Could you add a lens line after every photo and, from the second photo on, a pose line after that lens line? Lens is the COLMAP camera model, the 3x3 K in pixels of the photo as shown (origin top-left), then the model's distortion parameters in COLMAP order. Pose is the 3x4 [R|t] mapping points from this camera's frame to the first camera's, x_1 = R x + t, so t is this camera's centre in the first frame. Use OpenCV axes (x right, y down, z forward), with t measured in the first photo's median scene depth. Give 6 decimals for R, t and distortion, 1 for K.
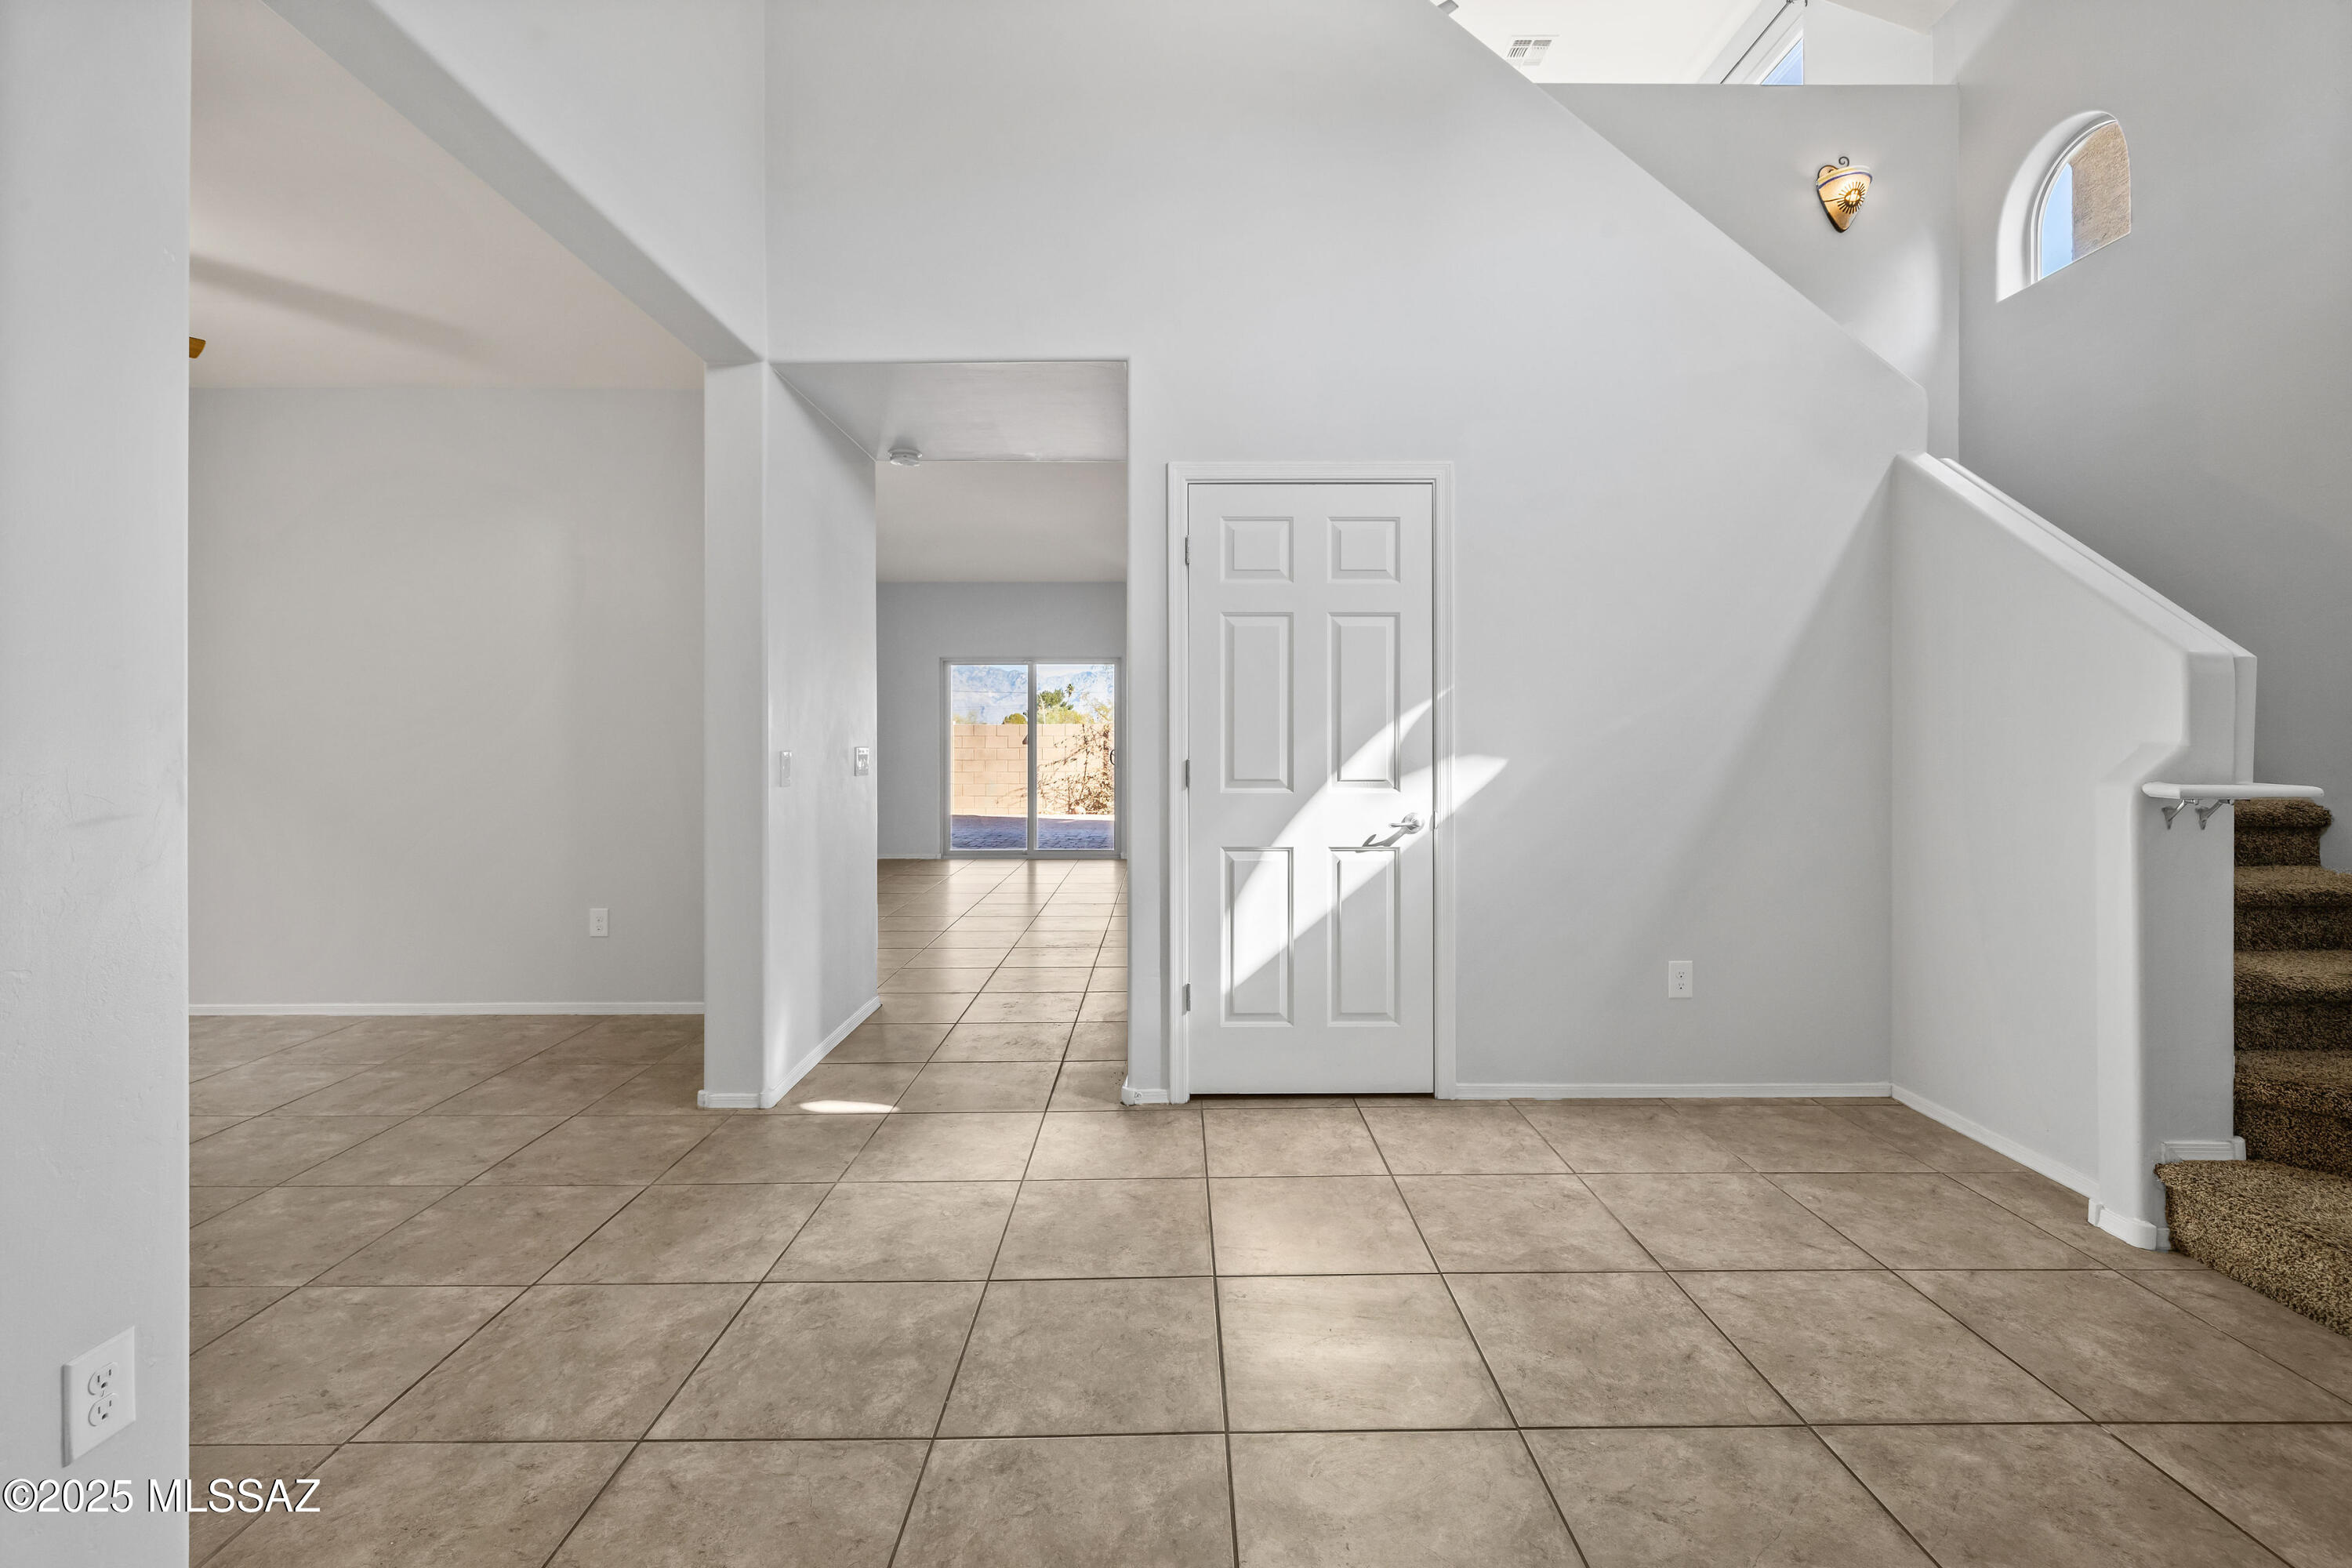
lens RADIAL K [[994.1, 0, 1175.6], [0, 994.1, 735.6], [0, 0, 1]] dist [-0.000735, 0.000140]
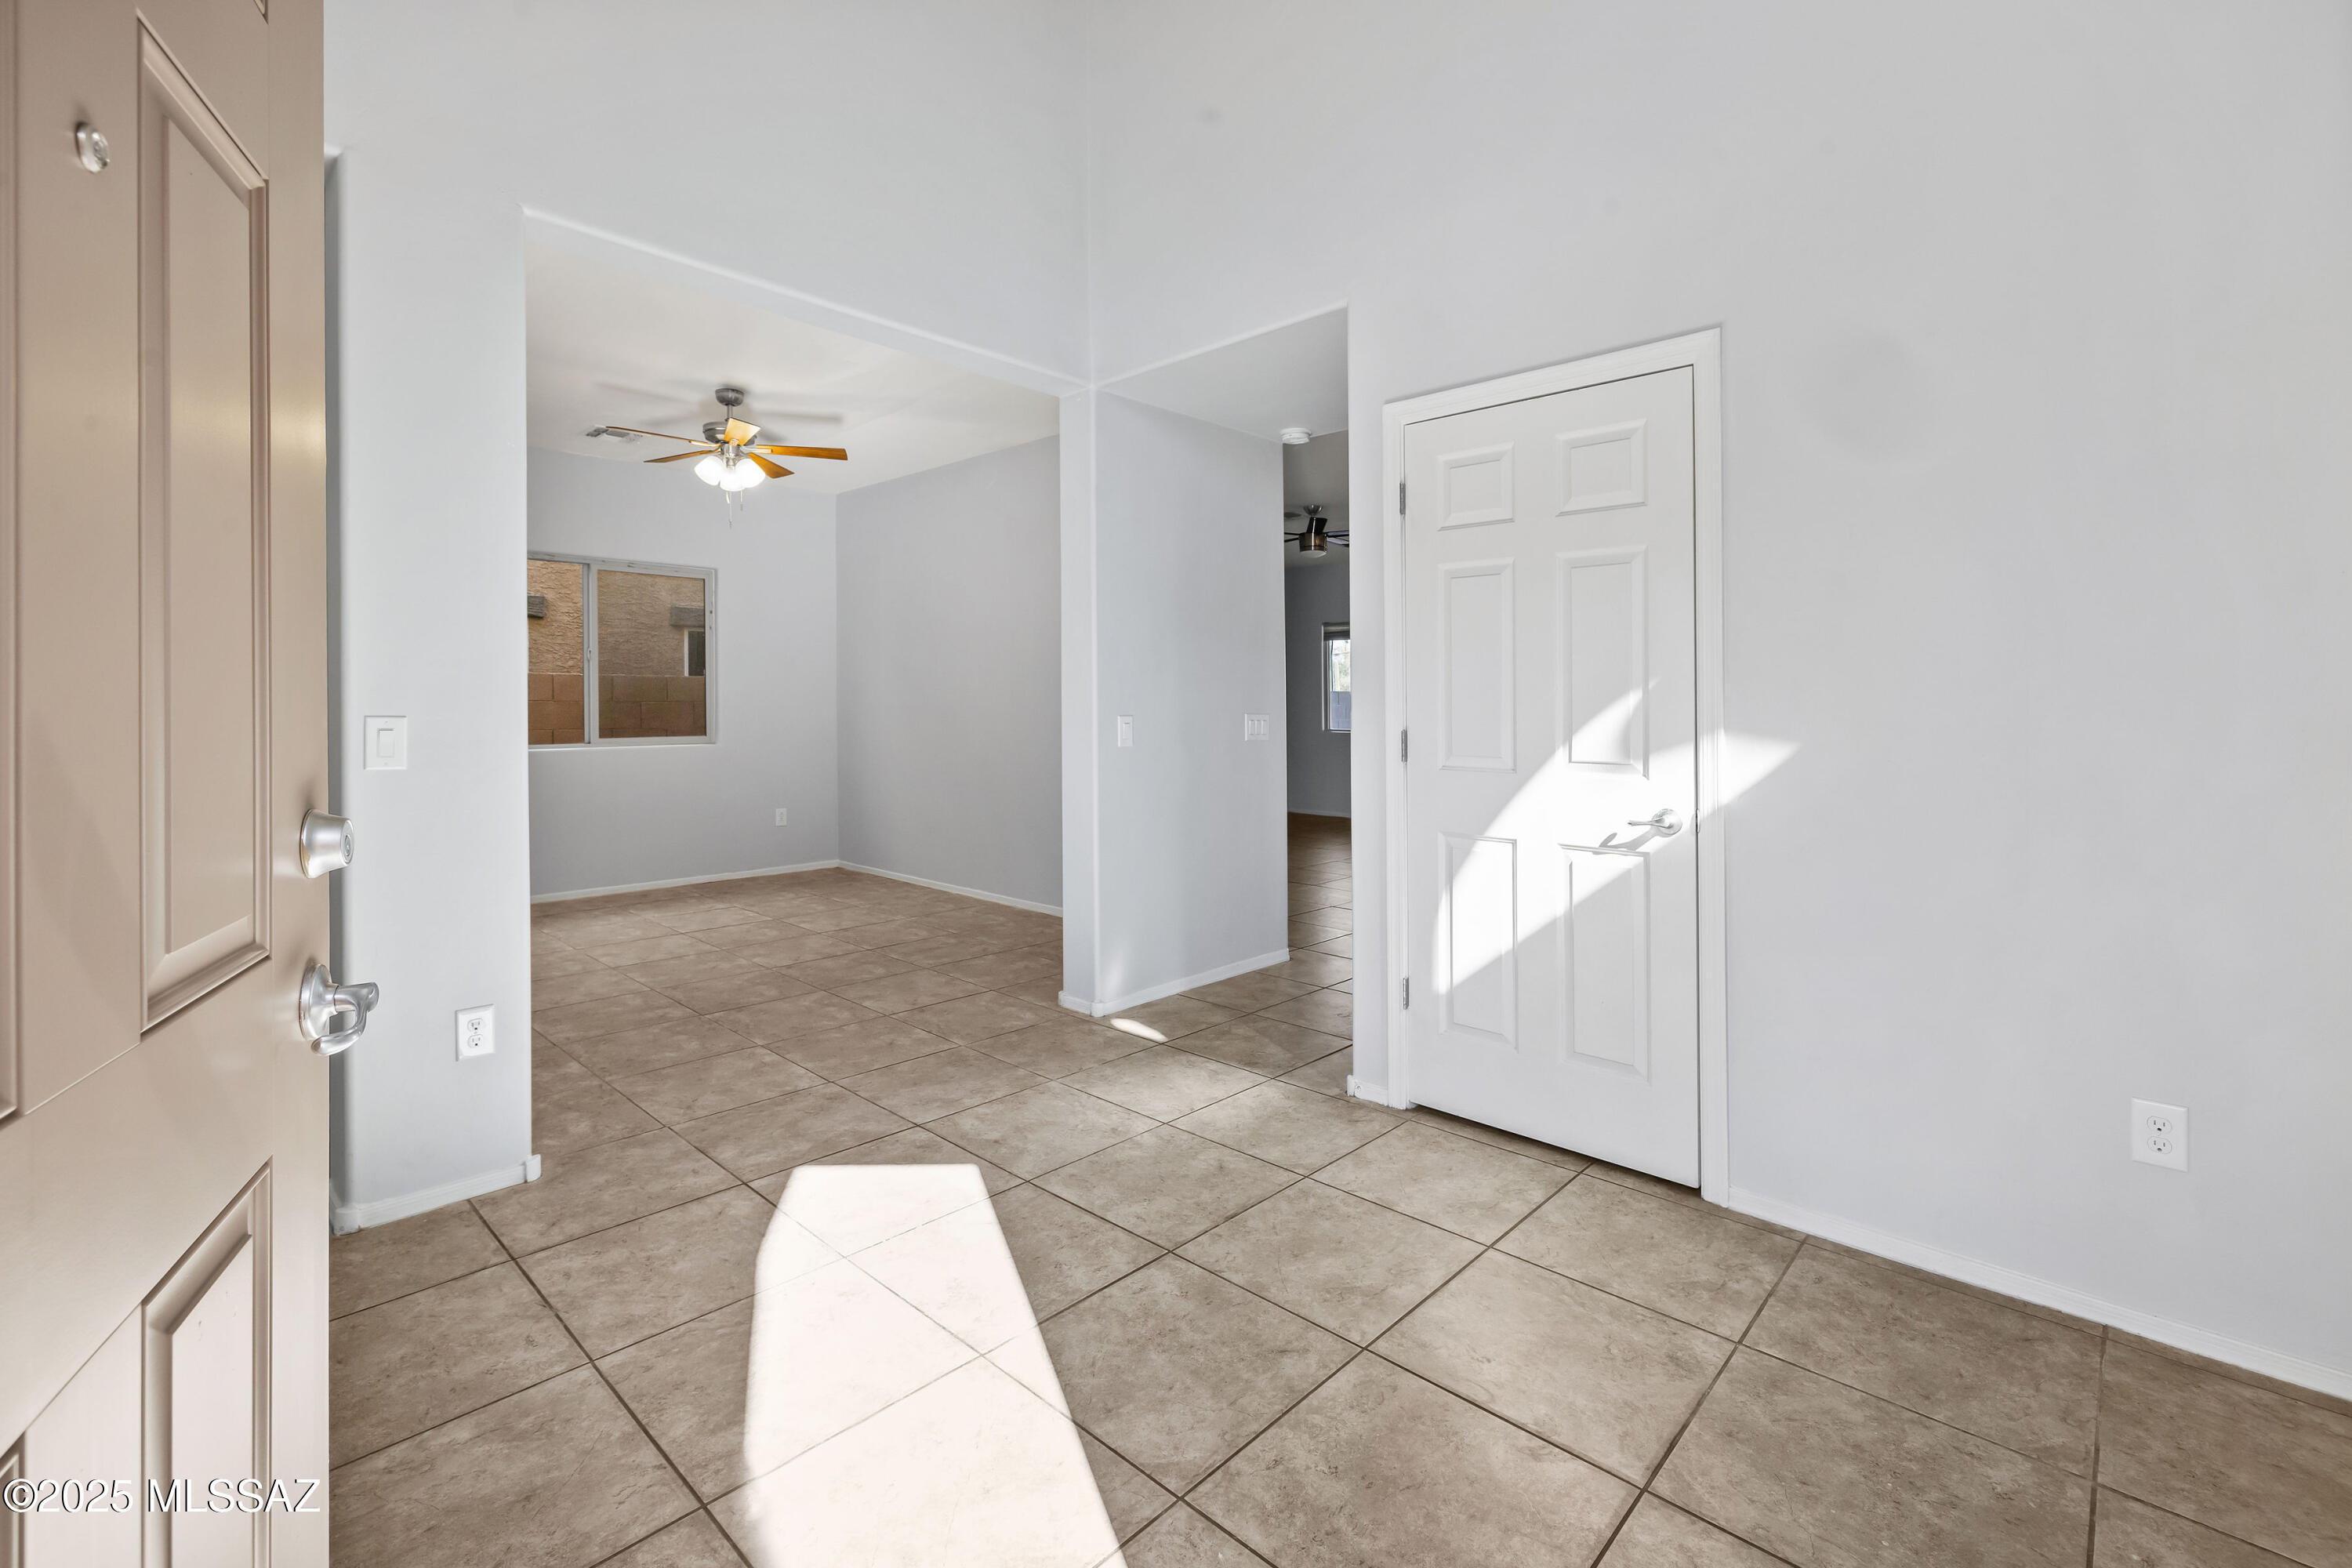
lens RADIAL K [[1023.3, 0, 1183.4], [0, 1023.3, 751.0], [0, 0, 1]] dist [0.000418, -0.000135]
pose [[0.726975, 0.036026, -0.685718, 0.508924], [-0.006745, 0.998949, 0.045332, 0.002469], [0.686631, -0.028330, 0.726454, 0.201668]]
